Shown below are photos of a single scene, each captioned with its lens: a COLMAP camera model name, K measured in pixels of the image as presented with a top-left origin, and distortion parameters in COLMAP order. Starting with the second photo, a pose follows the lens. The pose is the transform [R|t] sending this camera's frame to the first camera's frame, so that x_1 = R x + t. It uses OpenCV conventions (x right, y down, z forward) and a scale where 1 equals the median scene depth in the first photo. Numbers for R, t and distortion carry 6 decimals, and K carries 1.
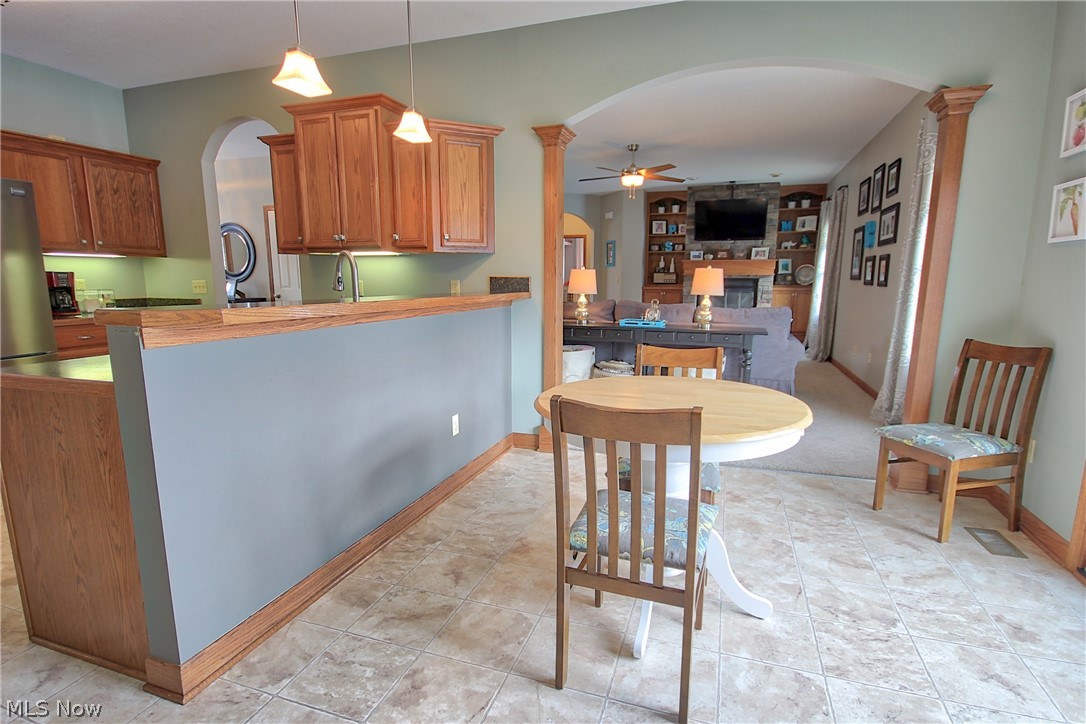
lens RADIAL K [[545.1, 0, 539.2], [0, 545.1, 368.2], [0, 0, 1]] dist [0.001676, -0.003781]
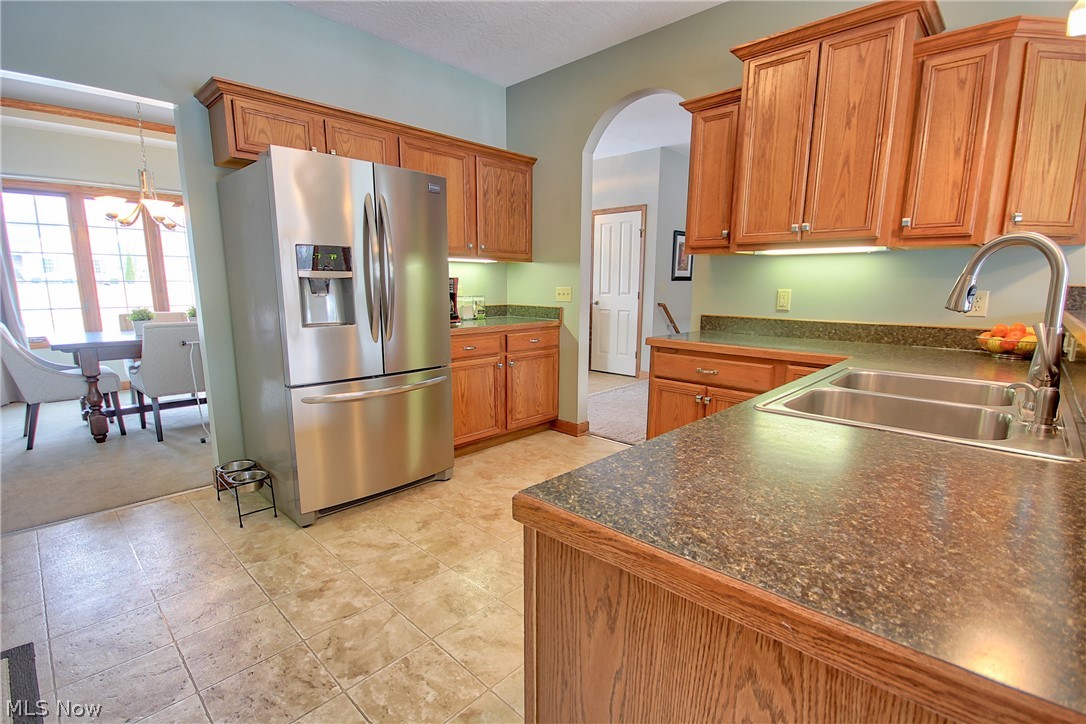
lens RADIAL K [[504.5, 0, 542.5], [0, 504.5, 368.8], [0, 0, 1]] dist [-0.003064, -0.003963]
pose [[0.908276, 0.072473, -0.412047, -0.379735], [-0.071748, 0.997274, 0.017251, -0.046817], [0.412174, 0.013894, 0.910999, 0.278900]]
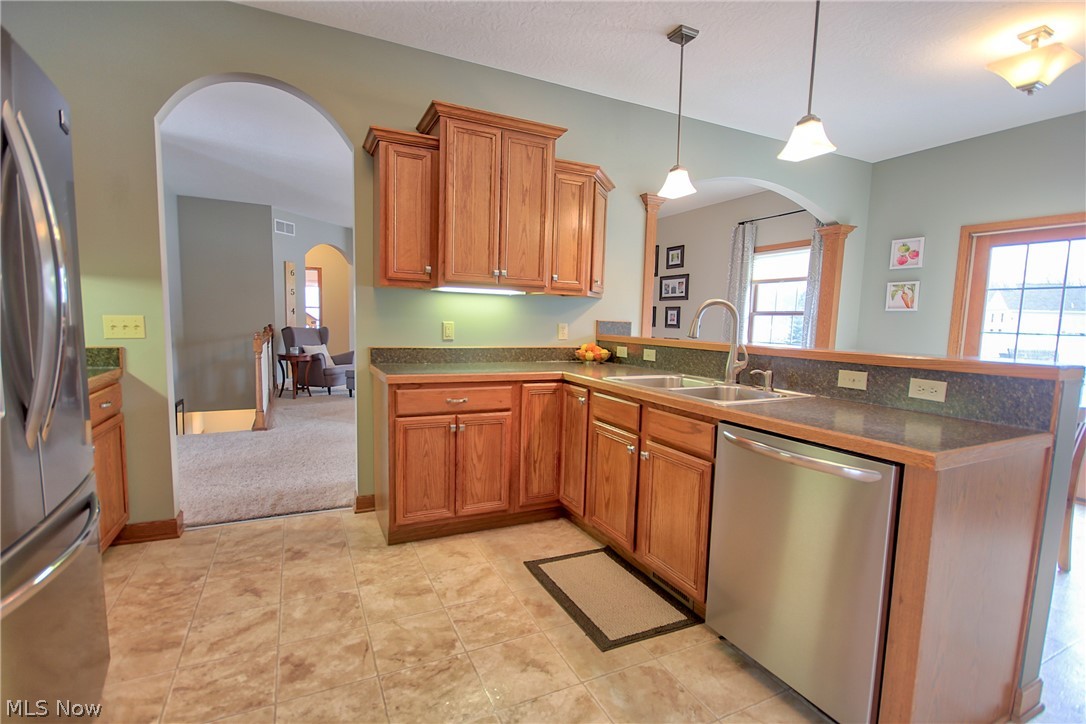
lens RADIAL K [[504.5, 0, 544.8], [0, 504.5, 365.7], [0, 0, 1]] dist [-0.003064, -0.003963]
pose [[0.708046, -0.050032, 0.704392, -0.861715], [0.091301, 0.995601, -0.021058, -0.070033], [-0.700239, 0.079222, 0.709499, 0.391303]]
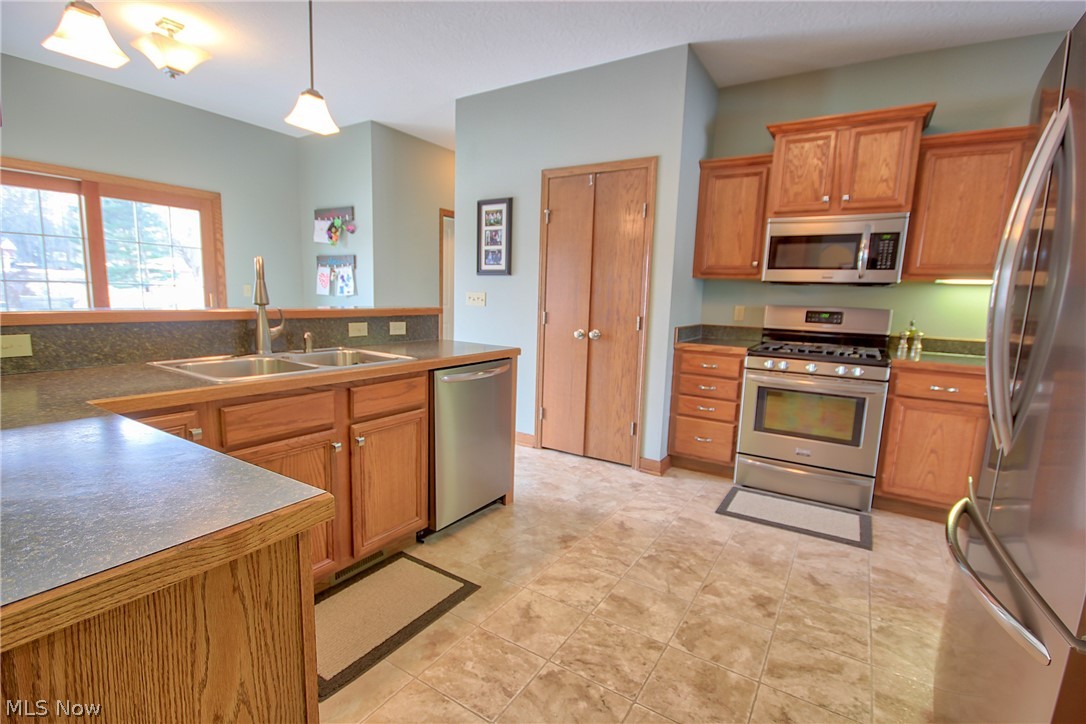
lens RADIAL K [[504.5, 0, 539.1], [0, 504.5, 364.8], [0, 0, 1]] dist [-0.003064, -0.003963]
pose [[-0.970409, -0.069035, 0.231389, -0.610550], [0.001700, 0.956284, 0.292435, -0.230867], [-0.241461, 0.284175, -0.927869, 1.365209]]
